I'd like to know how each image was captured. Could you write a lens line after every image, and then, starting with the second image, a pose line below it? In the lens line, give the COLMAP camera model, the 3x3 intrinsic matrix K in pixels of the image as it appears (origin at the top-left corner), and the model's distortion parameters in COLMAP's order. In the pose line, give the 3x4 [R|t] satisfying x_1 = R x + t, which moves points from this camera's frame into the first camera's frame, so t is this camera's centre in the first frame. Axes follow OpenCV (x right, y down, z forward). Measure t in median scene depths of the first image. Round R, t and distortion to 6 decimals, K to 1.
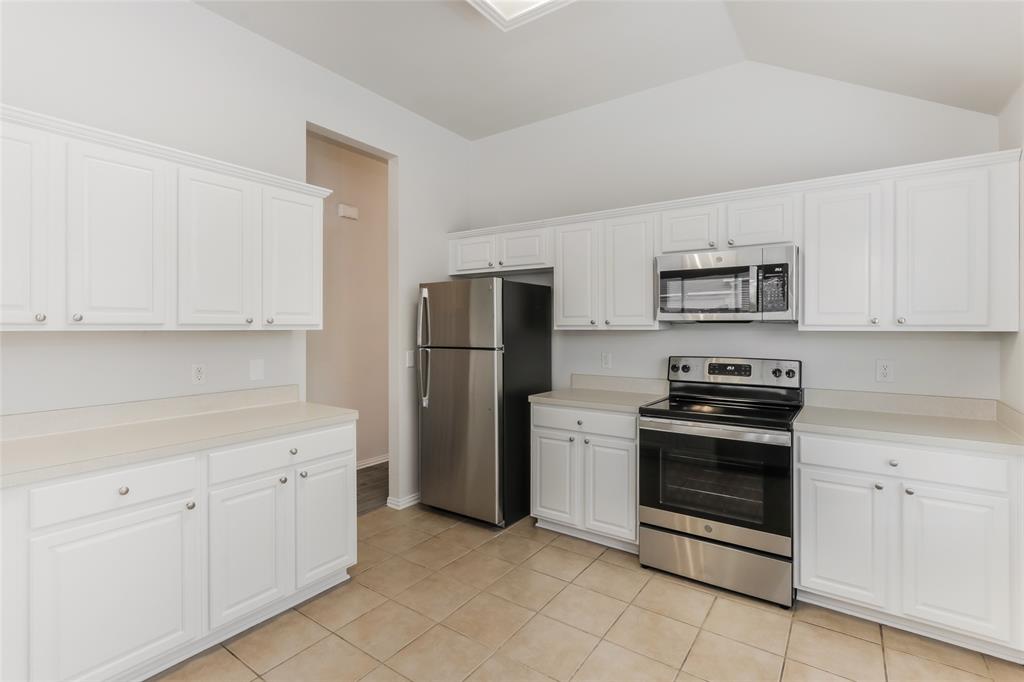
lens RADIAL K [[483.4, 0, 513.1], [0, 483.4, 333.0], [0, 0, 1]] dist [-0.002235, -0.000242]
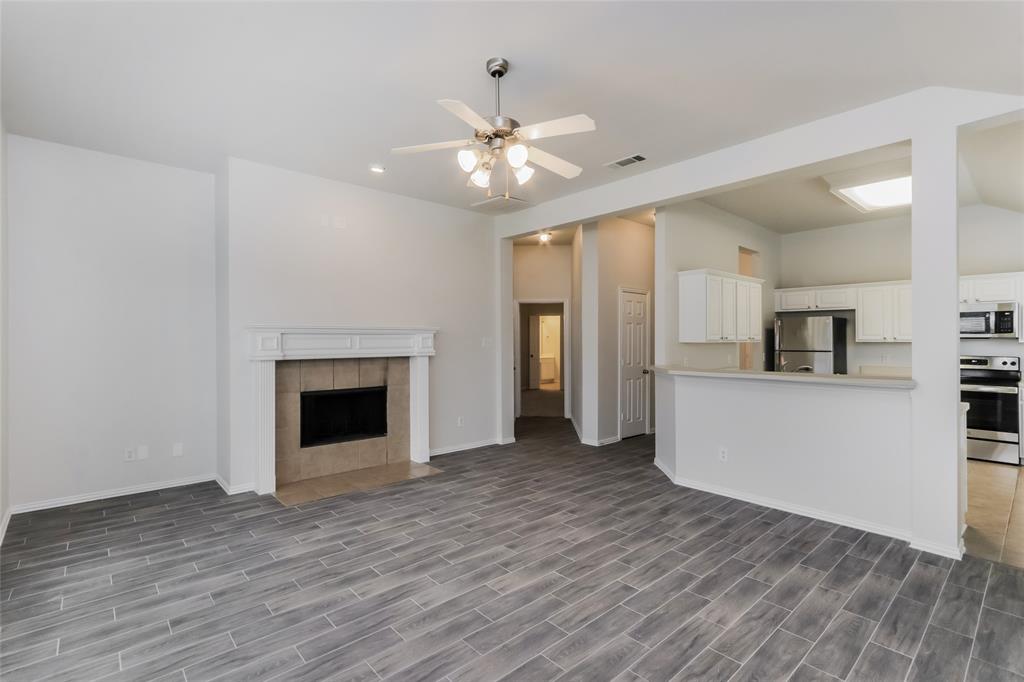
lens RADIAL K [[482.7, 0, 499.2], [0, 482.7, 340.6], [0, 0, 1]] dist [-0.002501, -0.000170]
pose [[0.971658, -0.002257, -0.236382, -1.046066], [0.000908, 0.999983, -0.005816, -0.002465], [0.236391, 0.005436, 0.971643, -1.476004]]
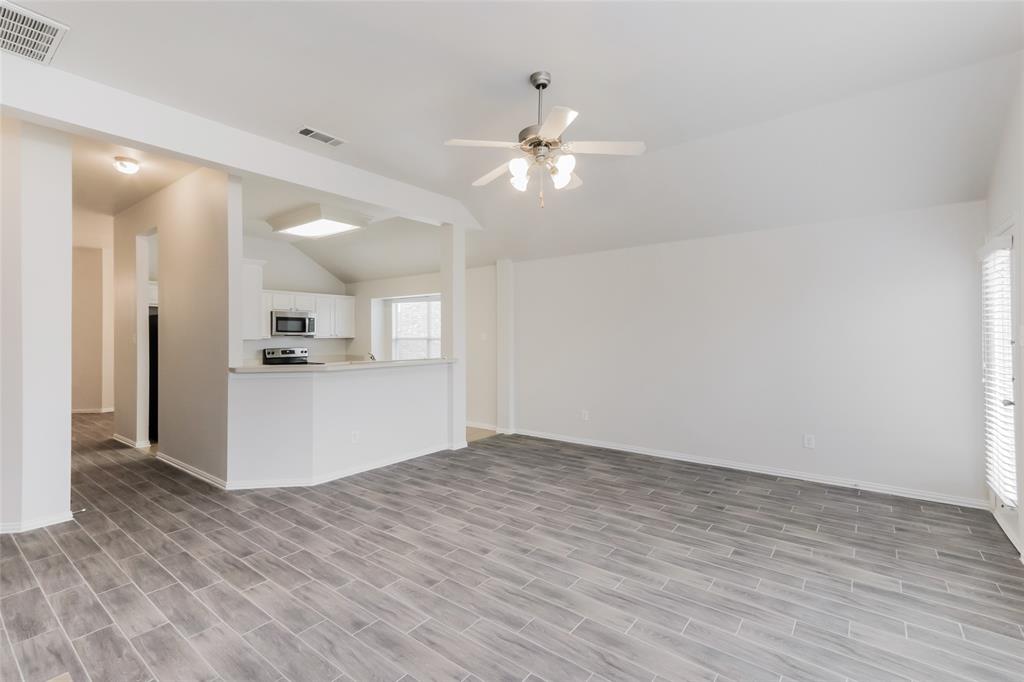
lens RADIAL K [[458.2, 0, 512.0], [0, 458.2, 341.0], [0, 0, 1]] dist [0.016186, 0.000021]
pose [[0.035106, -0.014262, 0.999282, -2.349901], [0.013363, 0.999815, 0.013800, -0.010978], [-0.999294, 0.012869, 0.035290, -0.436341]]
